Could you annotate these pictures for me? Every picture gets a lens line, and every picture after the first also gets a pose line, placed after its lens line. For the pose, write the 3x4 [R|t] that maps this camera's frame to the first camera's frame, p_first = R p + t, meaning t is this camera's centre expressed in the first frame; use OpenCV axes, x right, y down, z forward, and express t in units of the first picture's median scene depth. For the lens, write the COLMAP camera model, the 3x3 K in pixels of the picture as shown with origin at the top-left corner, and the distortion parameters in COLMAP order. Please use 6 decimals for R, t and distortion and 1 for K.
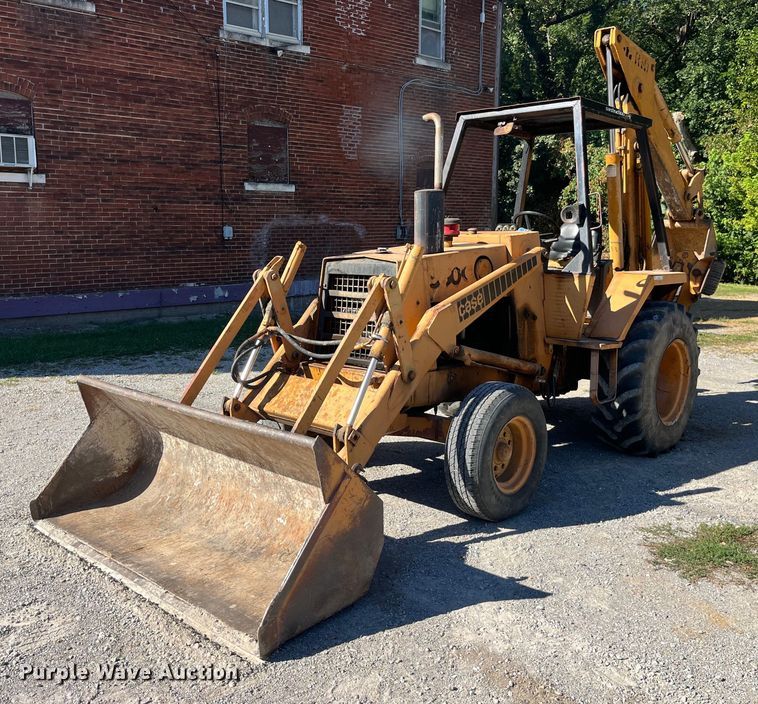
lens RADIAL K [[795.0, 0, 327.9], [0, 795.0, 342.2], [0, 0, 1]] dist [0.030024, -0.008953]
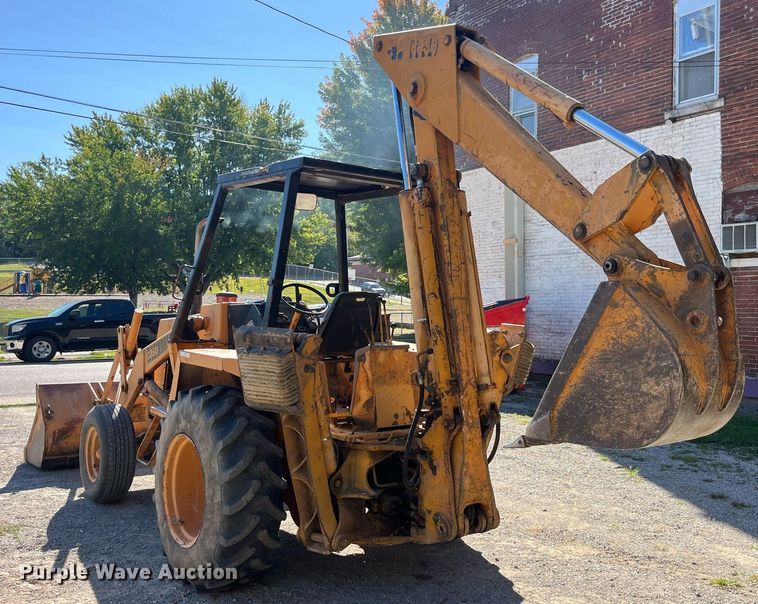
lens RADIAL K [[756.3, 0, 445.8], [0, 756.3, 301.4], [0, 0, 1]] dist [0.006782, 0.004676]
pose [[-0.092749, -0.012105, -0.995616, 0.565095], [-0.150803, 0.988562, 0.002029, -0.085824], [0.984203, 0.150330, -0.093513, 0.627996]]
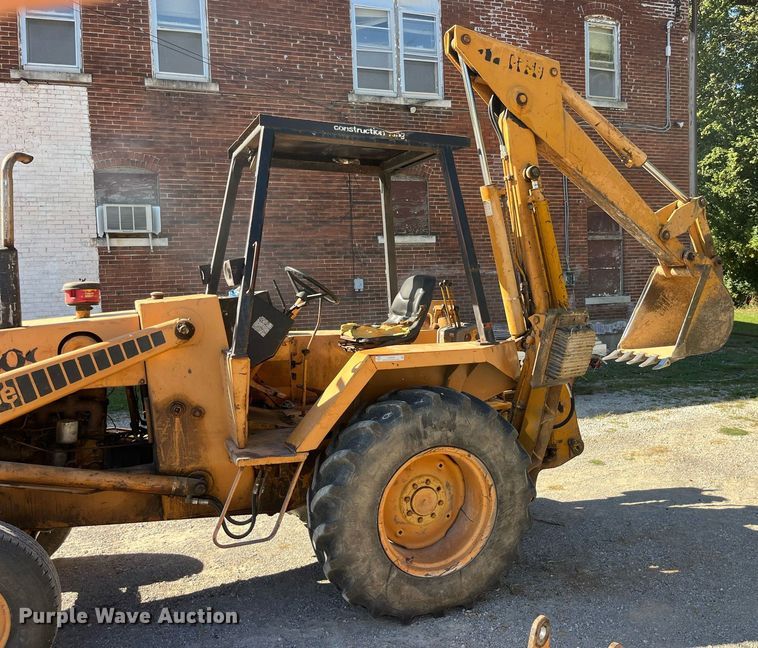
lens RADIAL K [[702.6, 0, 441.5], [0, 702.6, 313.6], [0, 0, 1]] dist [0.033814, -0.014102]
pose [[0.937869, -0.006371, -0.346932, 0.311208], [-0.022487, 0.996614, -0.079091, -0.033808], [0.346261, 0.081978, 0.934550, 0.206043]]
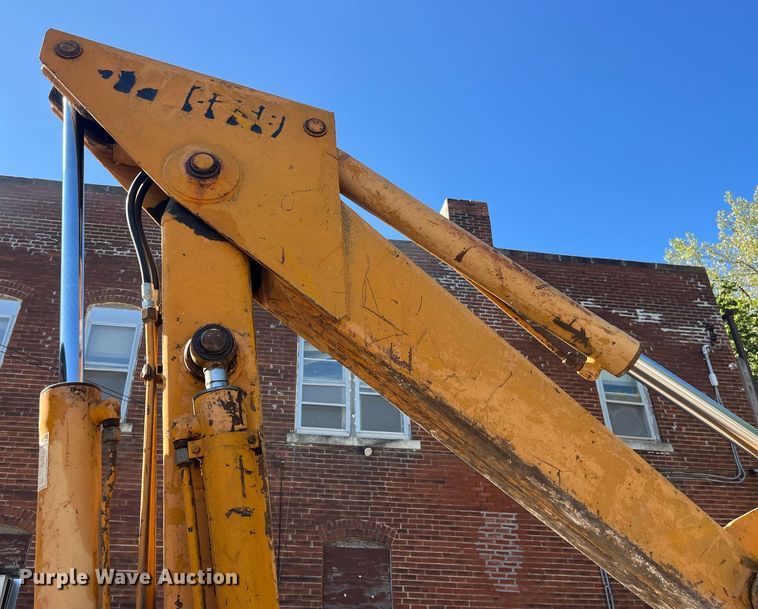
lens RADIAL K [[663.1, 0, 323.7], [0, 663.1, 280.3], [0, 0, 1]] dist [0.024763, -0.002999]
pose [[0.828483, -0.282468, -0.483558, 0.296622], [-0.098511, 0.776501, -0.622368, -0.084059], [0.551282, 0.563257, 0.615491, 0.511757]]
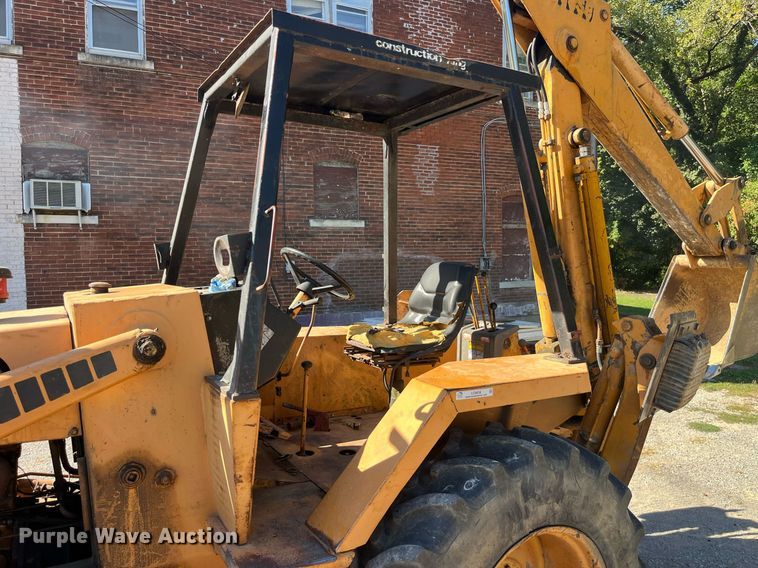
lens RADIAL K [[586.6, 0, 379.0], [0, 586.6, 284.0], [0, 0, 1]] dist [0.061585, -0.095588]
pose [[0.963624, 0.004467, -0.267224, 0.209439], [-0.029843, 0.995406, -0.090978, -0.051426], [0.265590, 0.095644, 0.959330, 0.310025]]
